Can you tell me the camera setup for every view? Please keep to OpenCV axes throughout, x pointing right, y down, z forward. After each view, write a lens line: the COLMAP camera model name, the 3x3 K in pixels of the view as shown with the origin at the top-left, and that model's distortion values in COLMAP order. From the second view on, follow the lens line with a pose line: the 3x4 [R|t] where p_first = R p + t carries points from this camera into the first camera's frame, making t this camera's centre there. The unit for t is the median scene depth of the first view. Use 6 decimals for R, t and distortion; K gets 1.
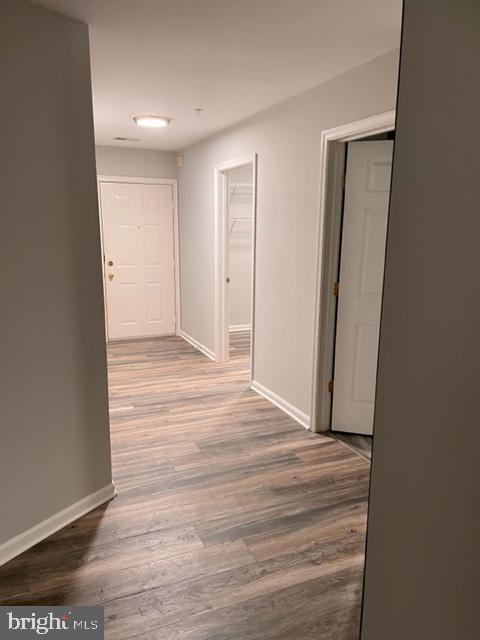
lens RADIAL K [[483.8, 0, 244.3], [0, 483.8, 319.8], [0, 0, 1]] dist [0.083058, -0.033917]
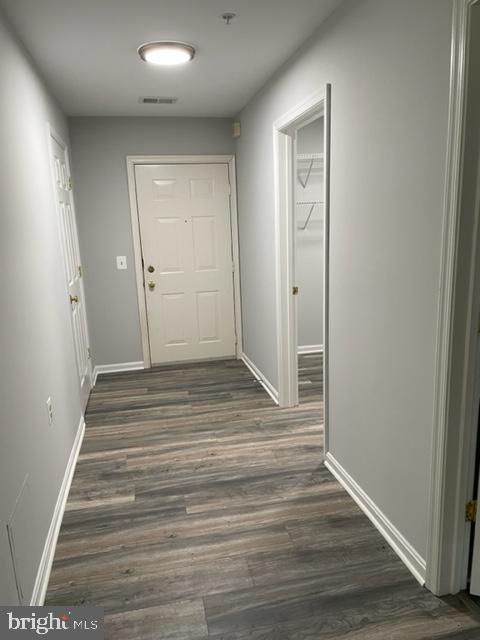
lens RADIAL K [[483.8, 0, 233.8], [0, 483.8, 322.0], [0, 0, 1]] dist [0.083058, -0.033917]
pose [[0.973831, -0.001749, -0.227267, 0.041965], [0.005941, 0.999825, 0.017765, -0.054738], [0.227196, -0.018650, 0.973670, 0.334193]]
